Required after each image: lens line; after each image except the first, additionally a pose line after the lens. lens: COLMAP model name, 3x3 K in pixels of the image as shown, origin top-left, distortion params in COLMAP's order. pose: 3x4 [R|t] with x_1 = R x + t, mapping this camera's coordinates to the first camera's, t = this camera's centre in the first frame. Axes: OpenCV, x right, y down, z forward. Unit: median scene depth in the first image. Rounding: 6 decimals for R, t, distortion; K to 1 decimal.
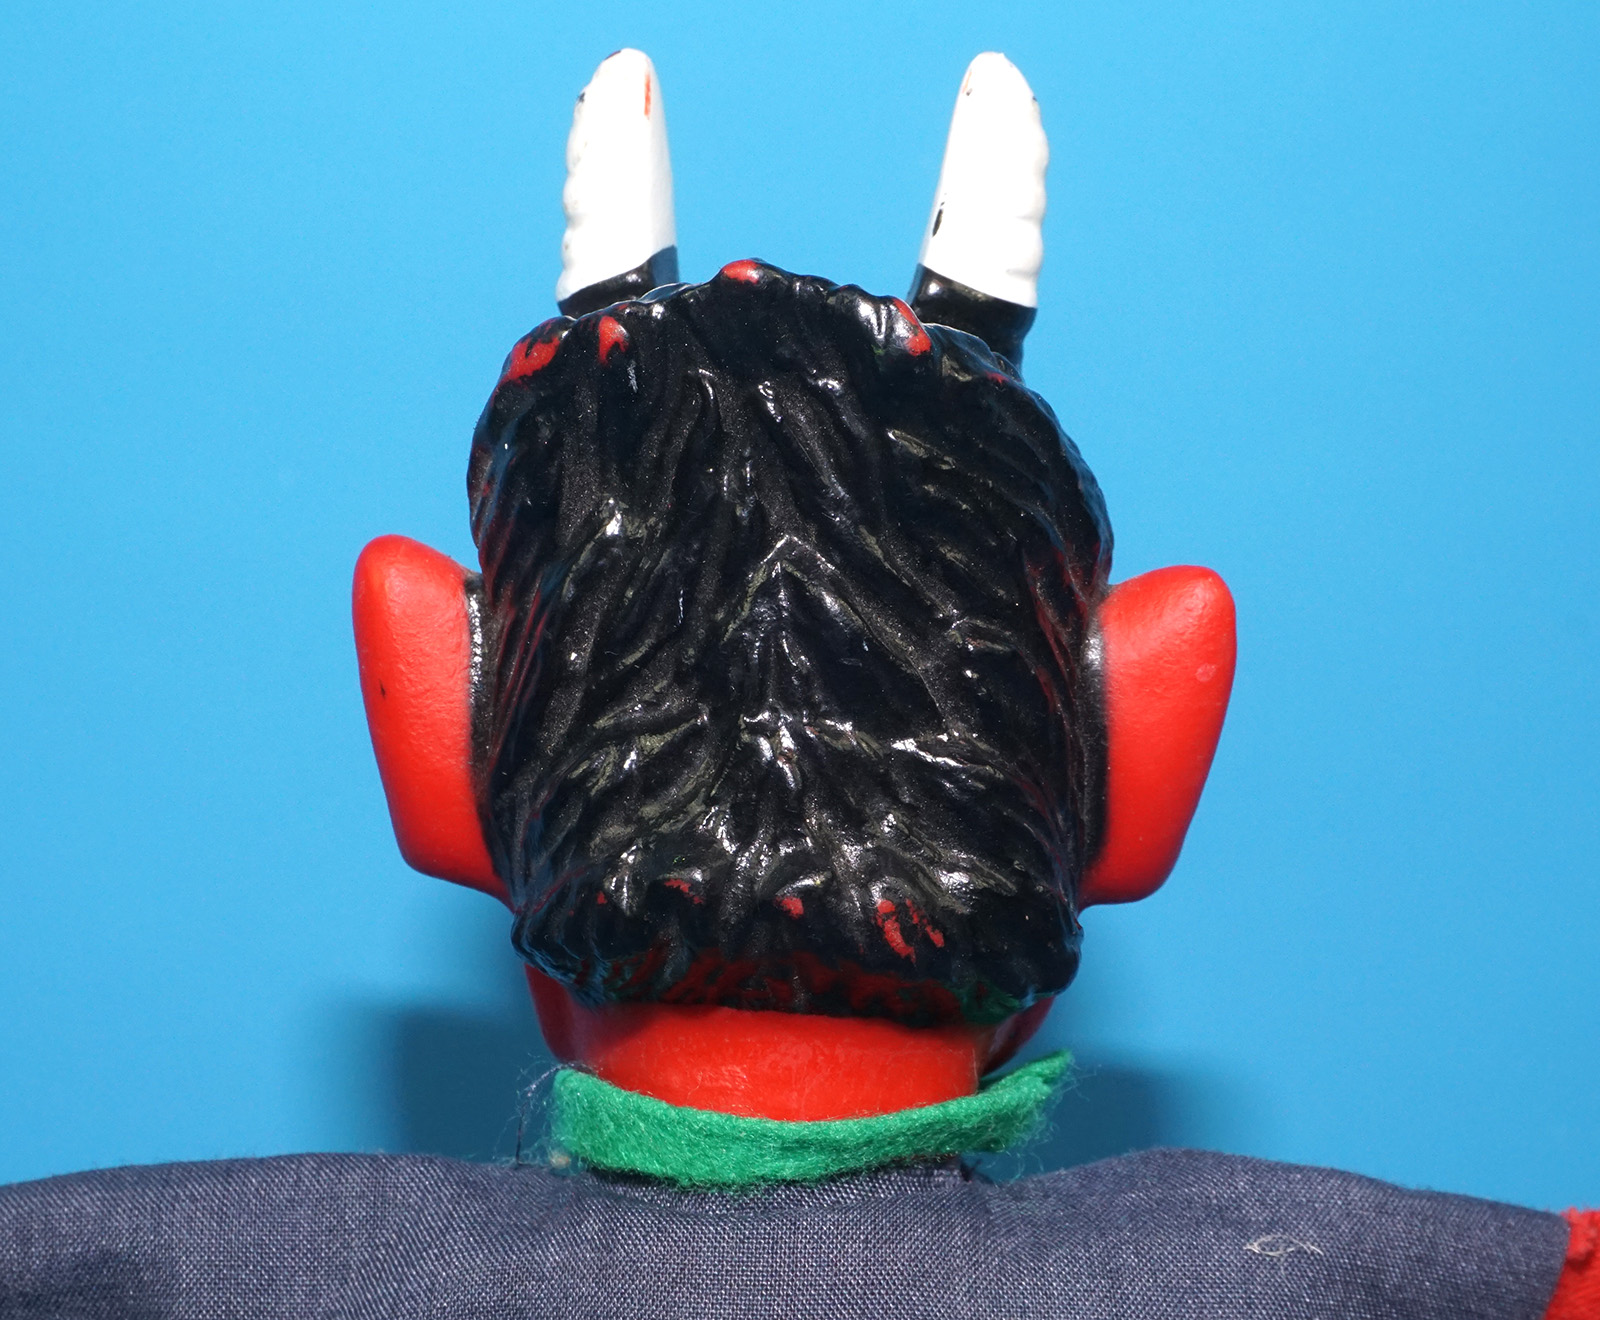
lens RADIAL K [[3134.8, 0, 802.0], [0, 3134.8, 658.8], [0, 0, 1]] dist [0.032077, 0.000000]
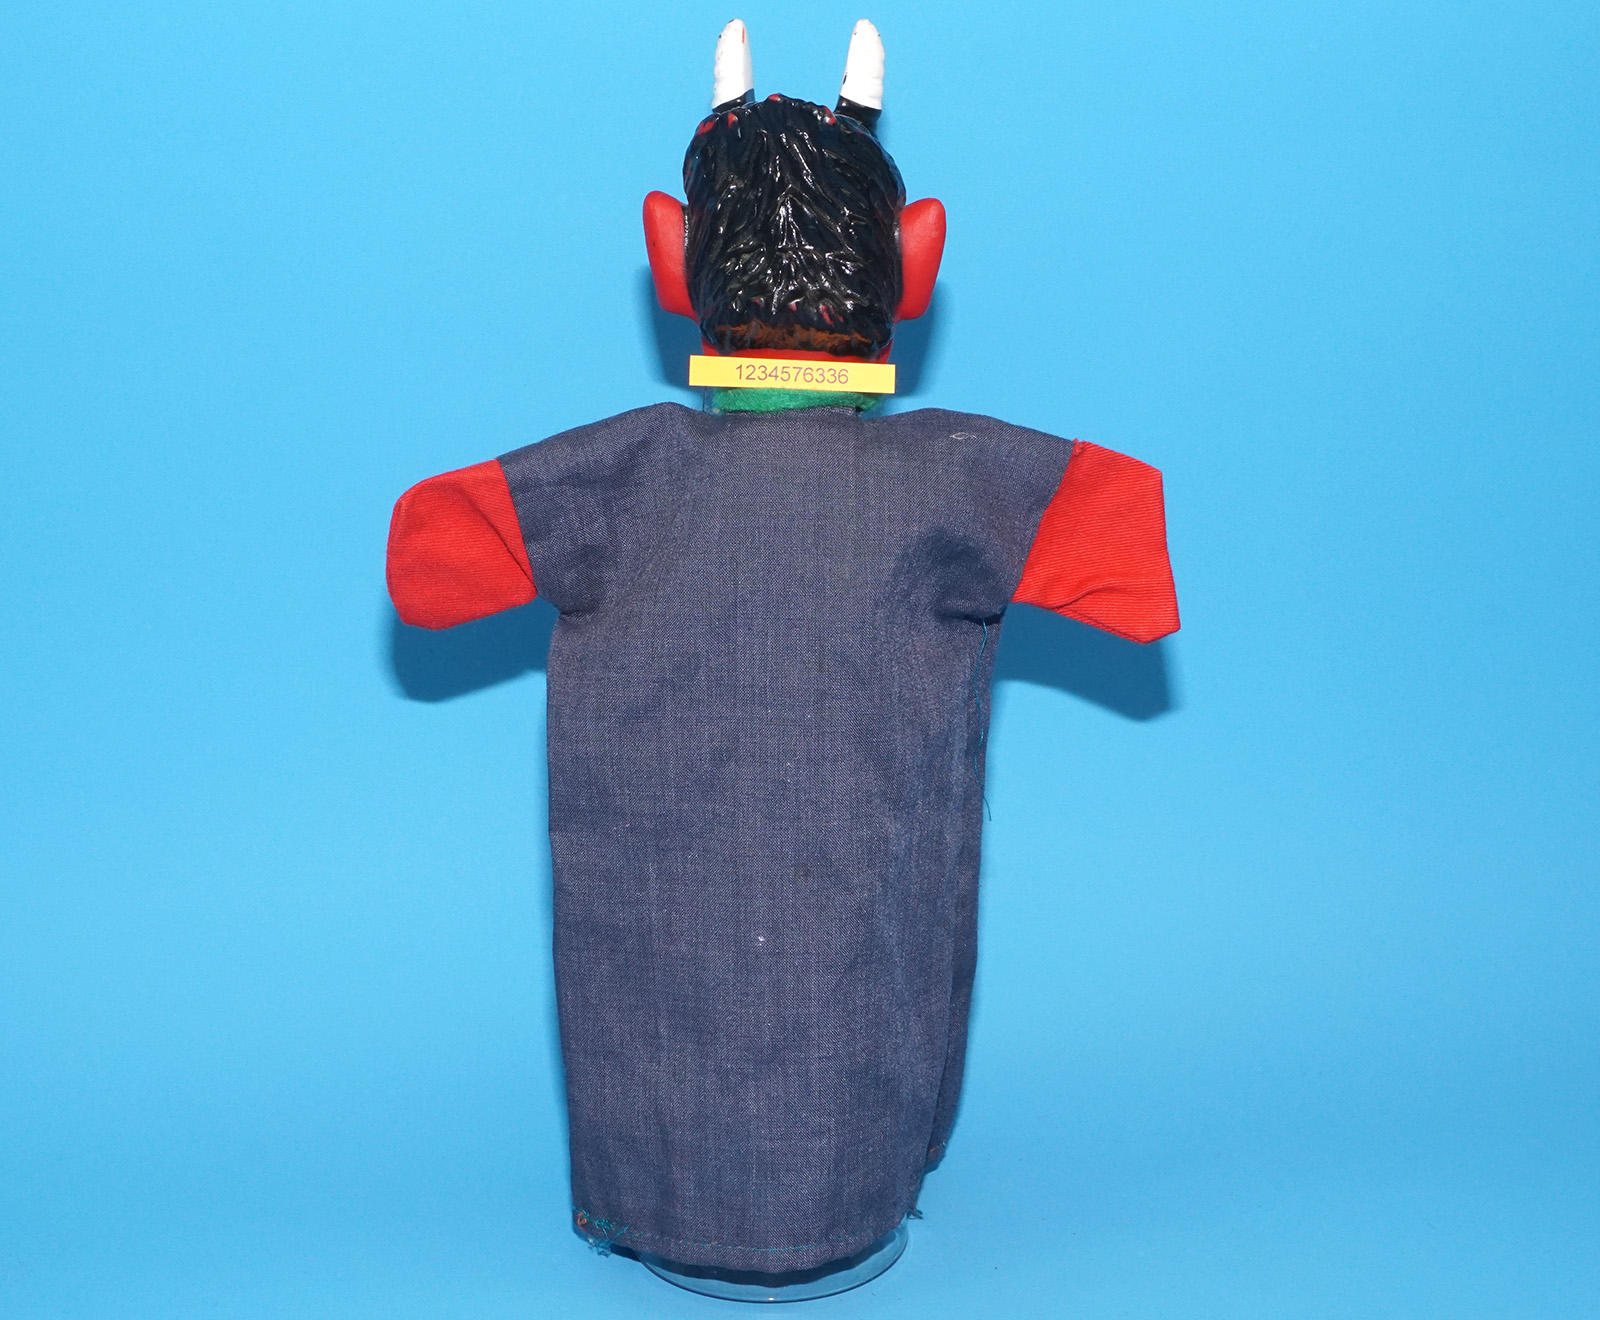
lens RADIAL K [[3134.8, 0, 799.5], [0, 3134.8, 661.9], [0, 0, 1]] dist [0.032077, 0.000000]
pose [[0.999581, -0.004582, -0.028567, 0.086295], [0.005984, 0.998771, 0.049202, 0.265398], [0.028306, -0.049353, 0.998380, -2.003089]]
